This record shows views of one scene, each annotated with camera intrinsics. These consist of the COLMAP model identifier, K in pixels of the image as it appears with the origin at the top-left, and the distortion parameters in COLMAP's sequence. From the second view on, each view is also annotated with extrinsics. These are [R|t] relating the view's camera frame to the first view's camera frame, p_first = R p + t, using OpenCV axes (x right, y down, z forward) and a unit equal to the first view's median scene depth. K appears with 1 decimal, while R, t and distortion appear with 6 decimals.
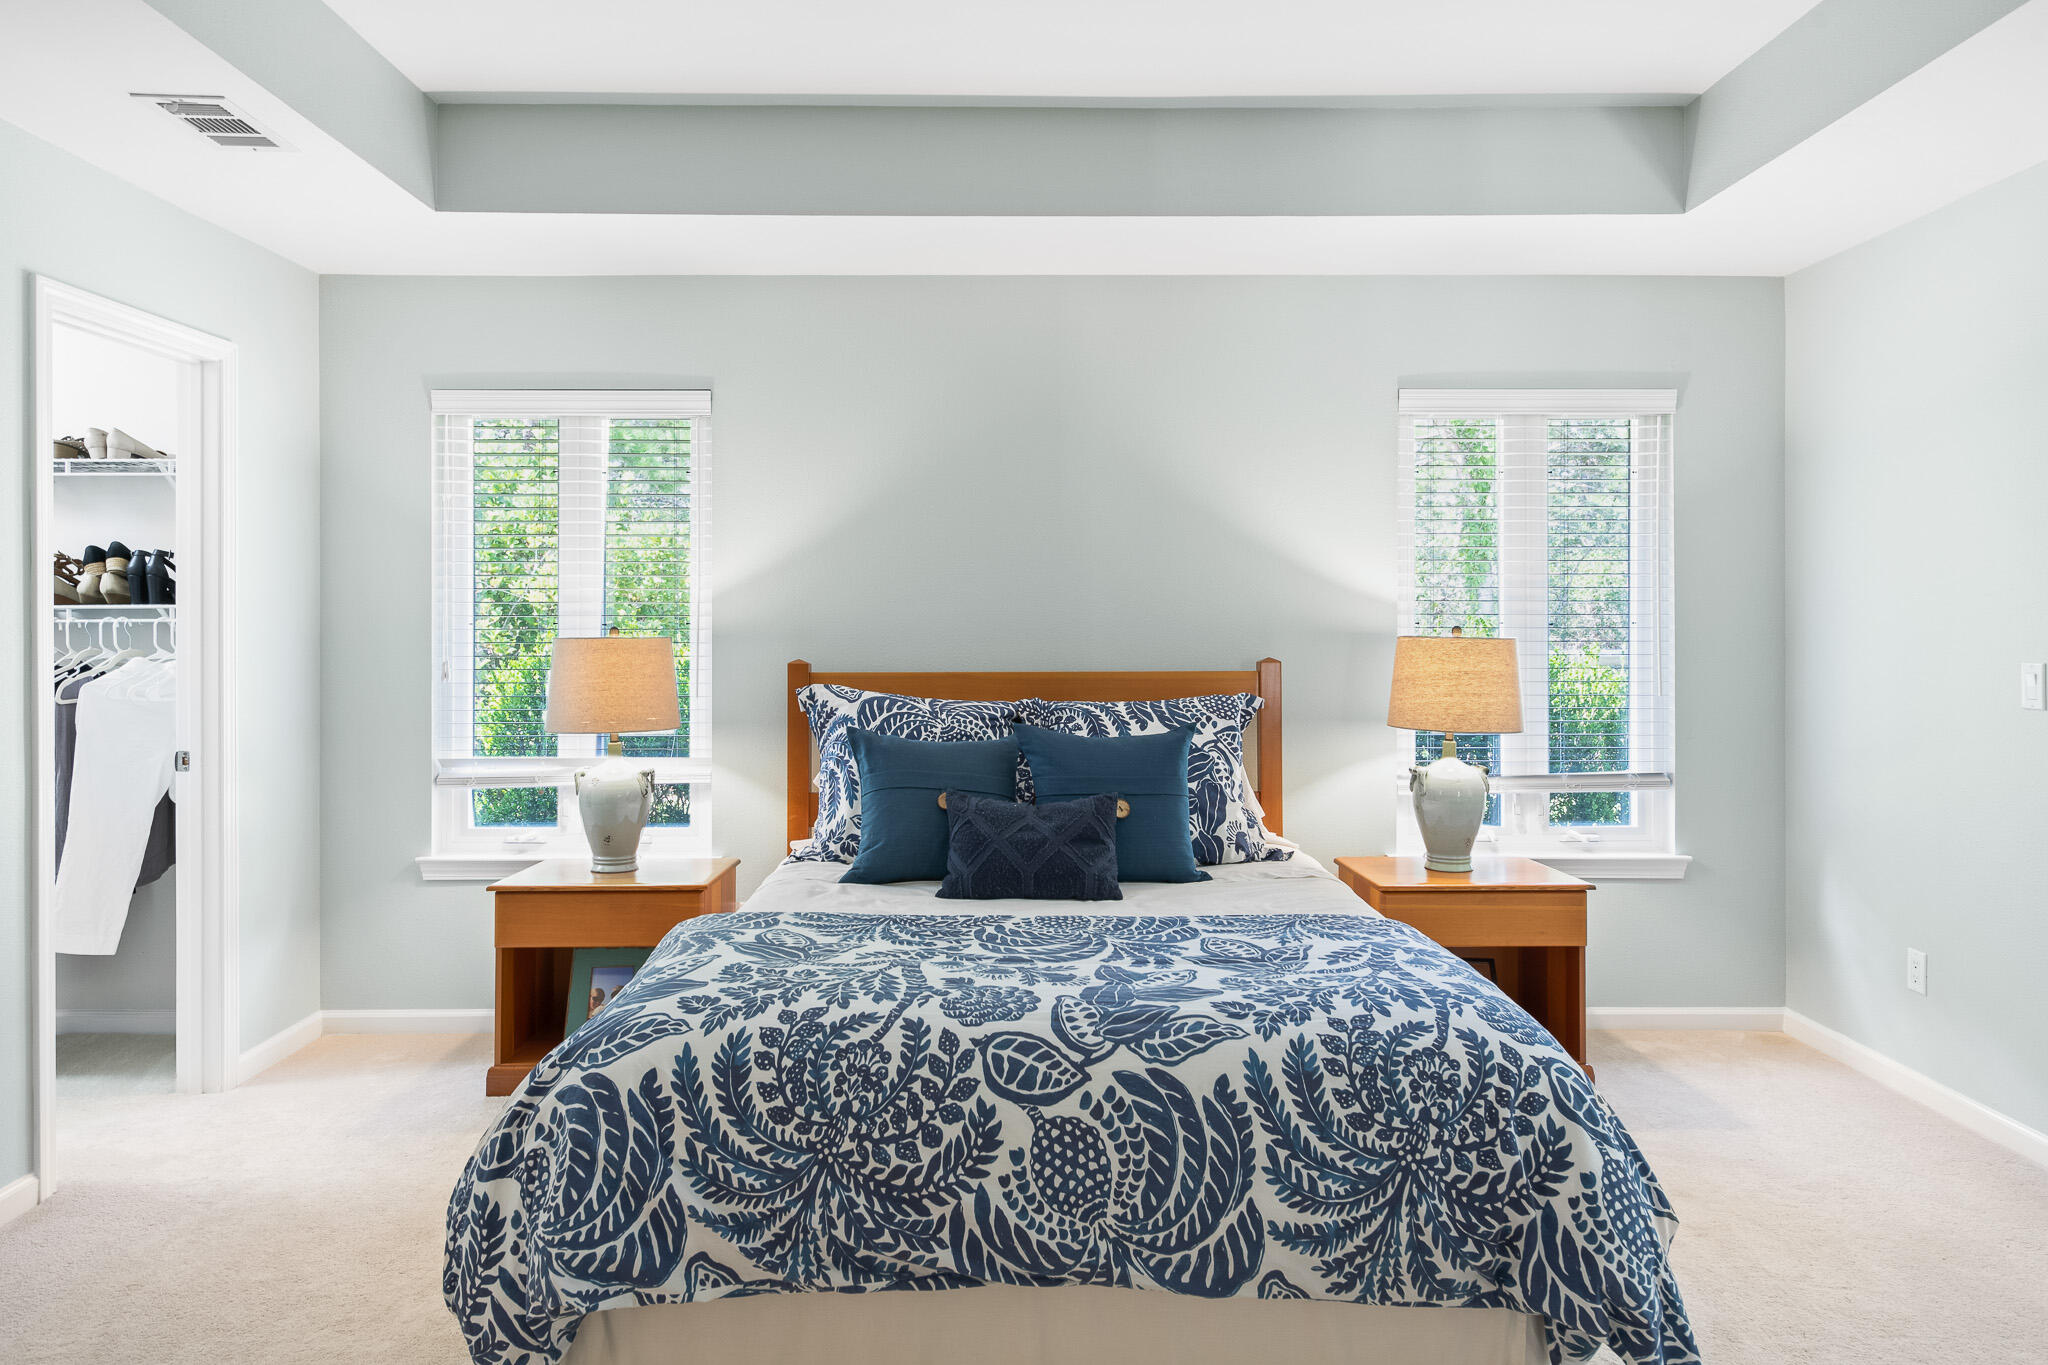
lens RADIAL K [[1260.3, 0, 1020.1], [0, 1260.3, 631.5], [0, 0, 1]] dist [0.002851, -0.002425]
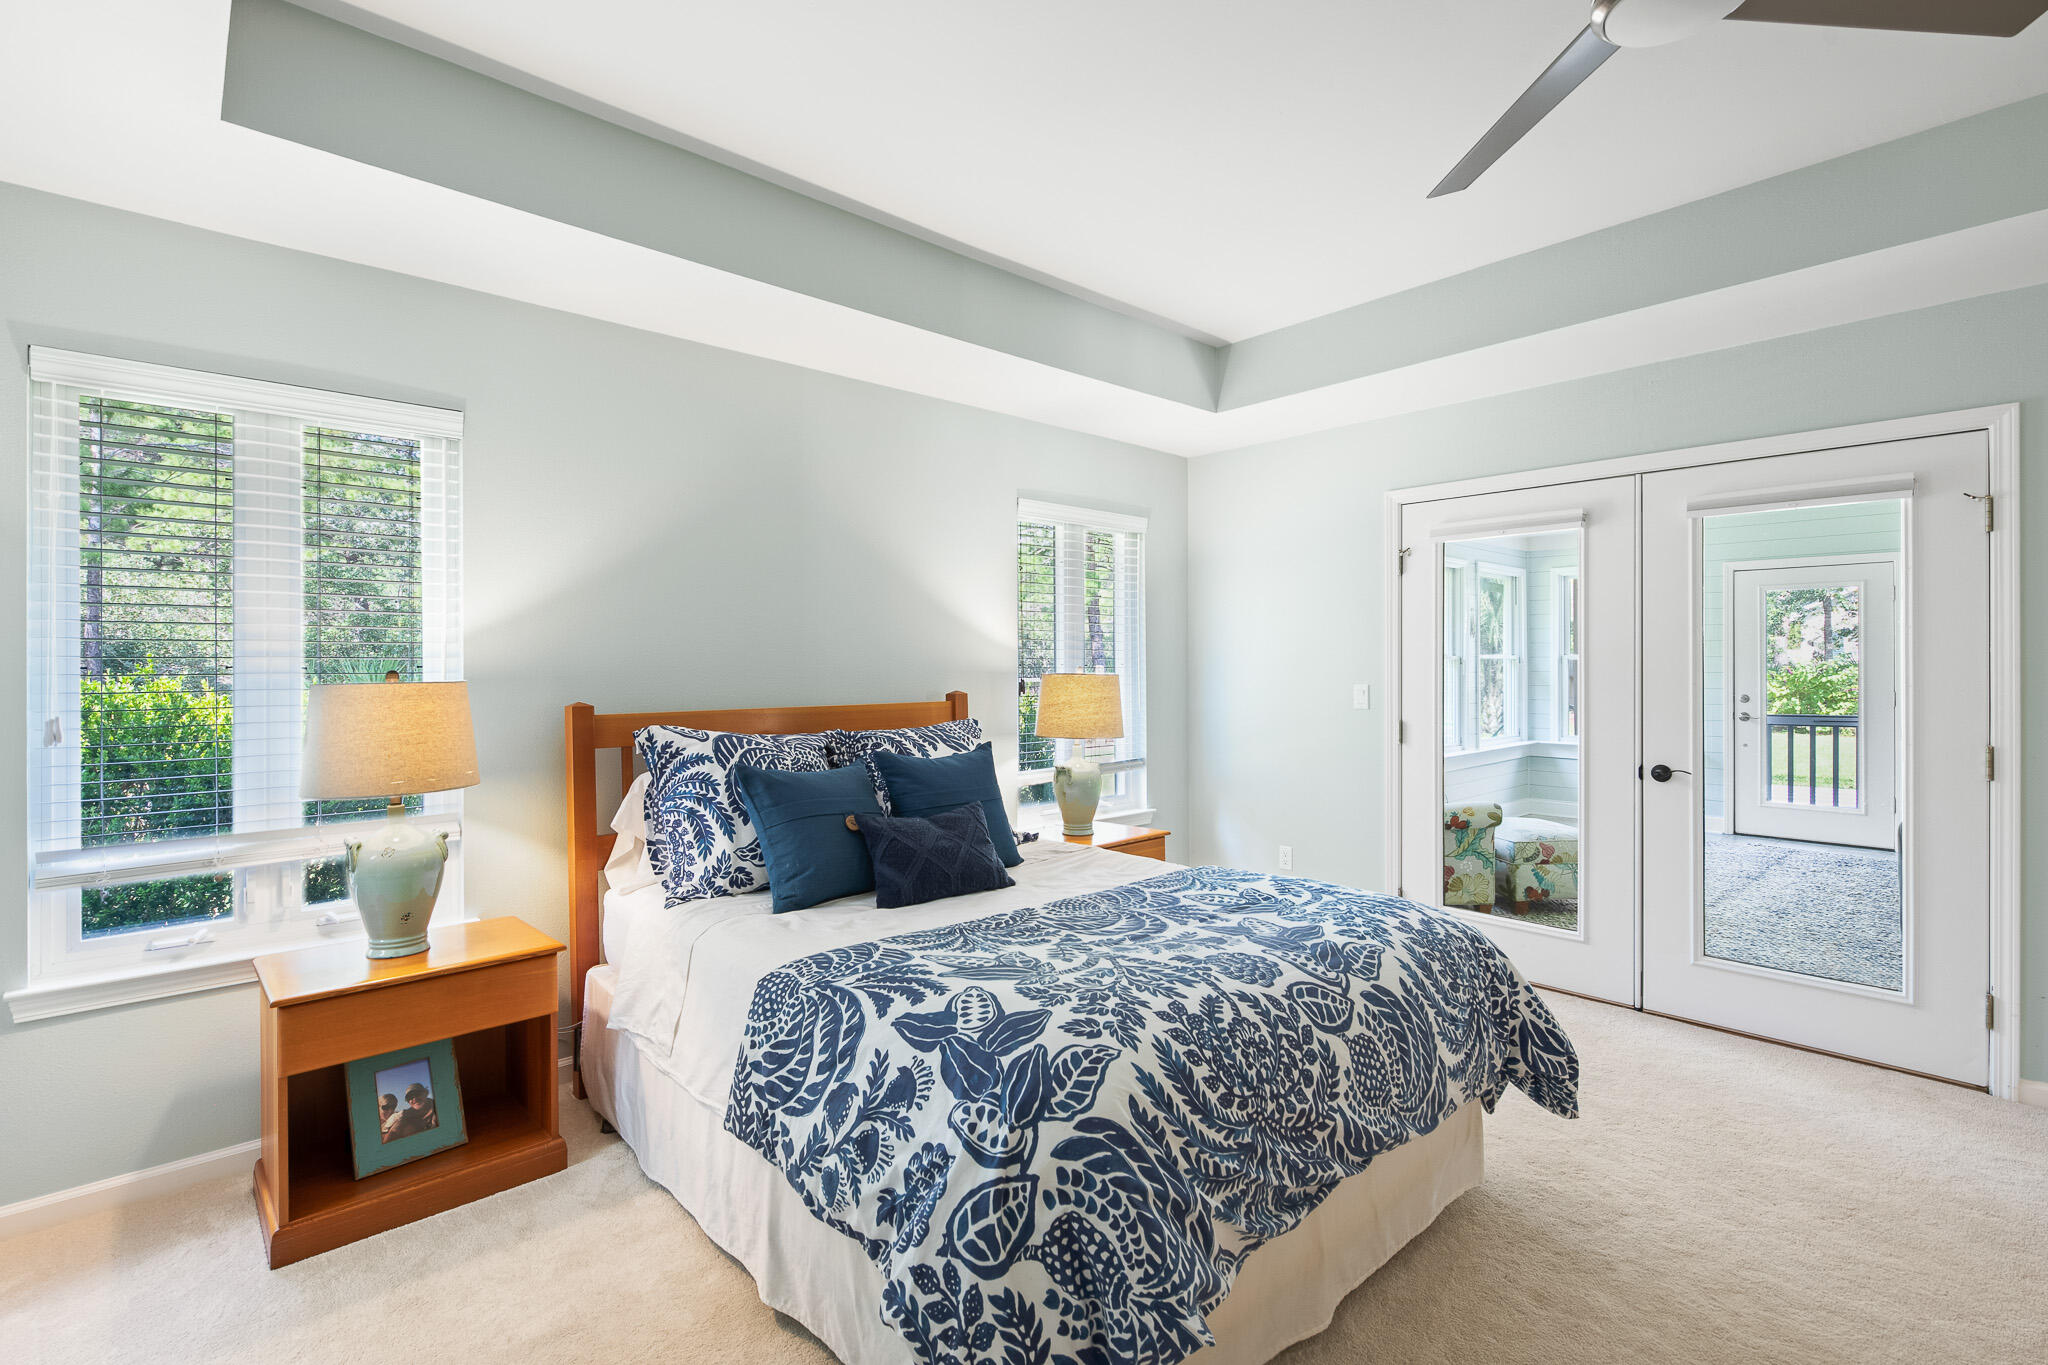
lens RADIAL K [[936.0, 0, 1014.2], [0, 936.0, 673.1], [0, 0, 1]] dist [-0.000849, -0.000246]
pose [[0.749289, -0.007321, 0.662203, -0.528343], [0.006861, 0.999971, 0.003292, -0.000752], [-0.662208, 0.002077, 0.749317, 0.299228]]
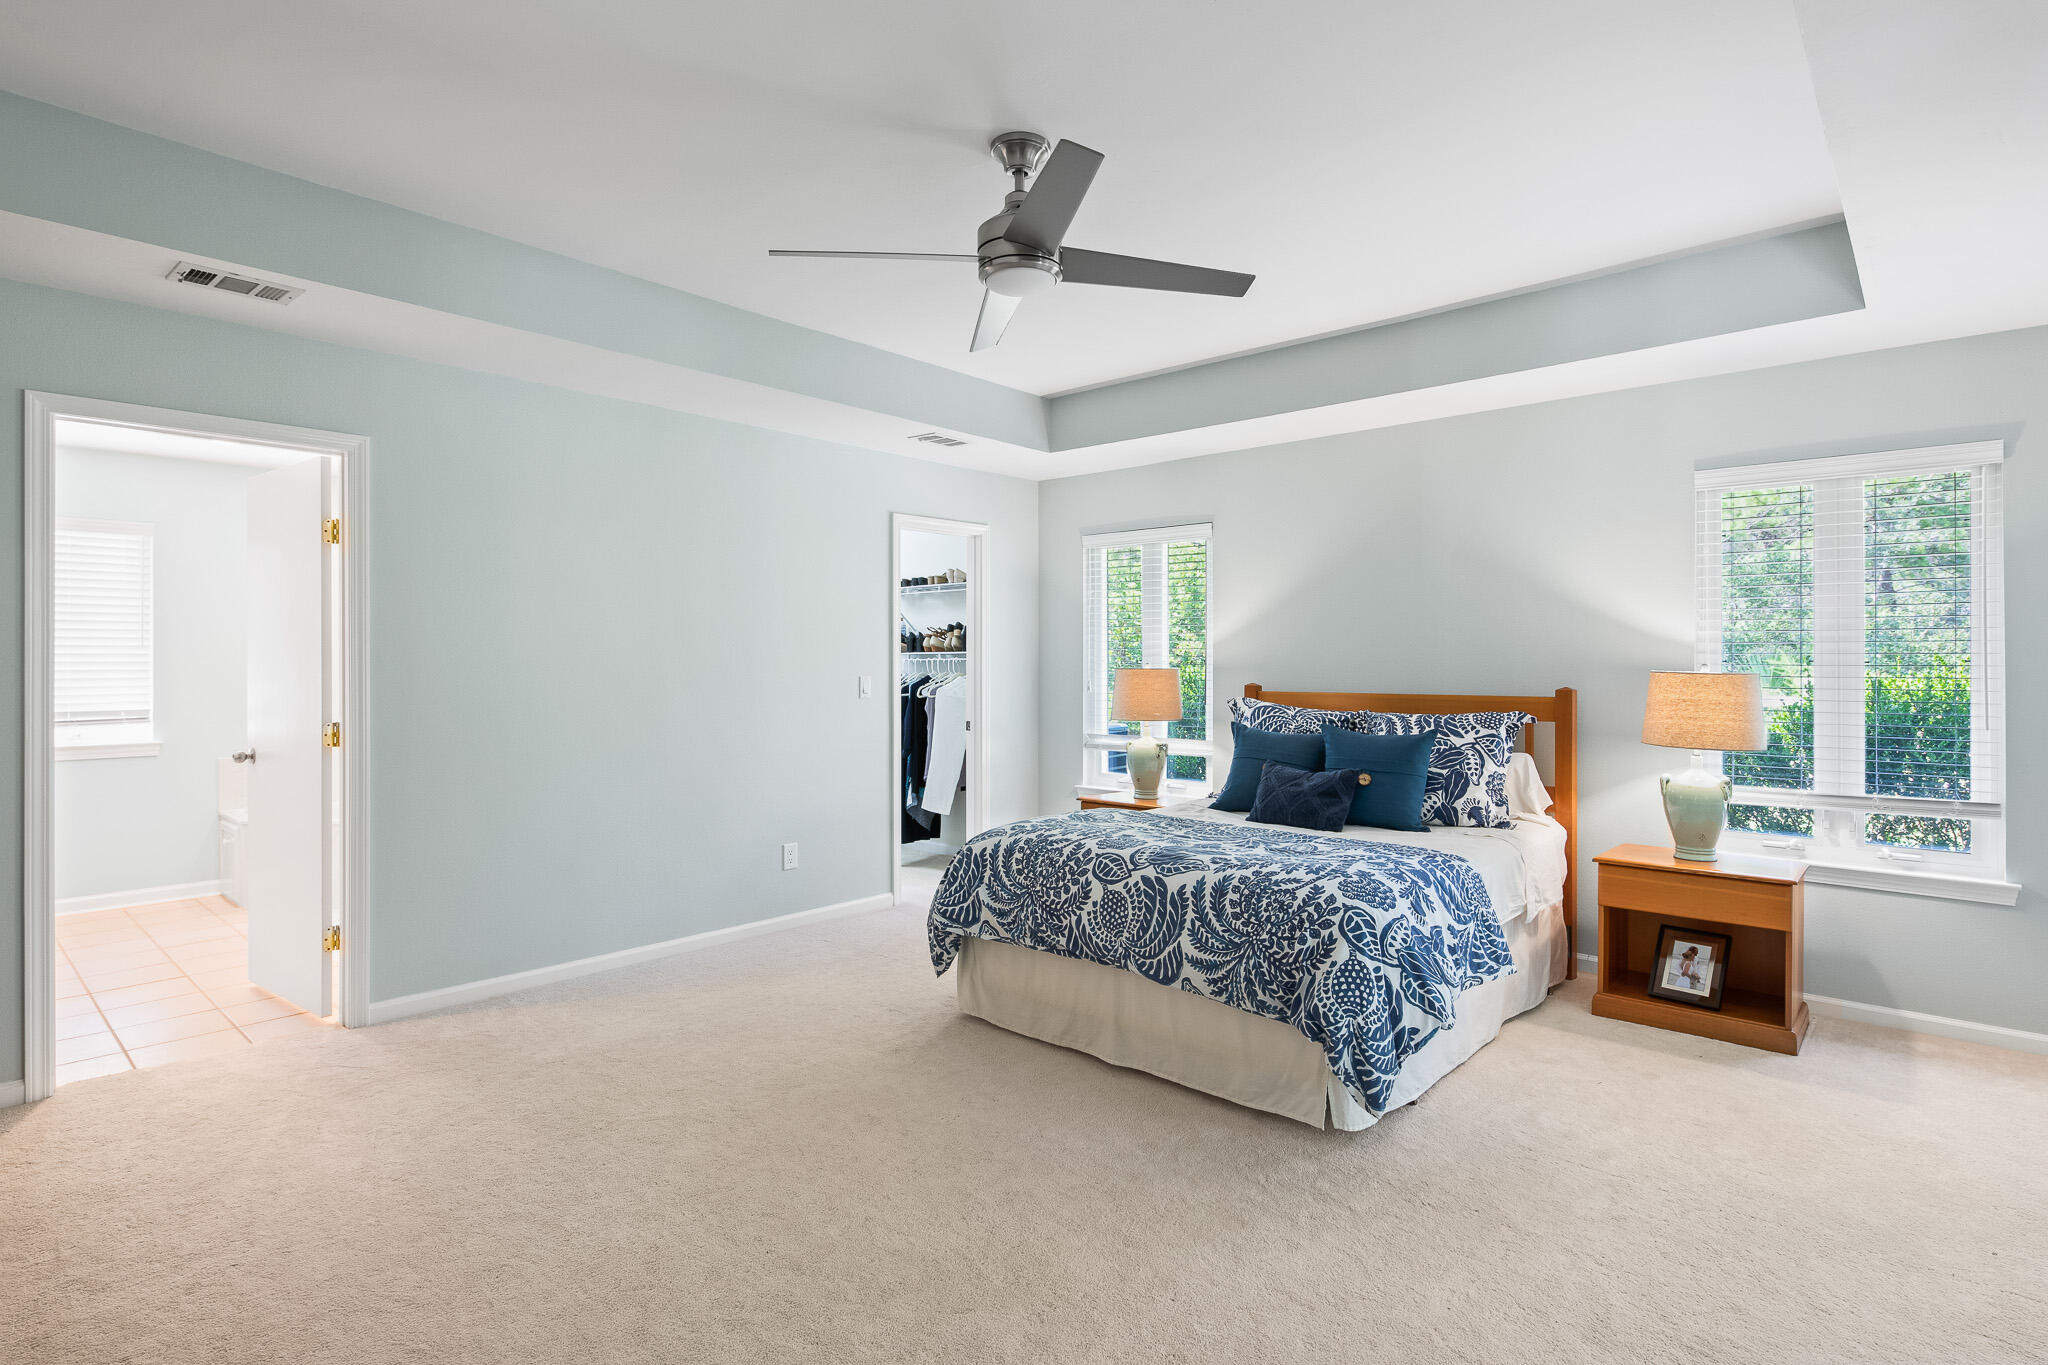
lens RADIAL K [[1024.0, 0, 1032.1], [0, 1024.0, 656.9], [0, 0, 1]] dist [-0.003590, -0.000578]
pose [[0.743034, -0.001231, -0.669252, 0.656648], [-0.005148, 0.999958, -0.007555, -0.000001], [0.669233, 0.009059, 0.742997, -0.237630]]
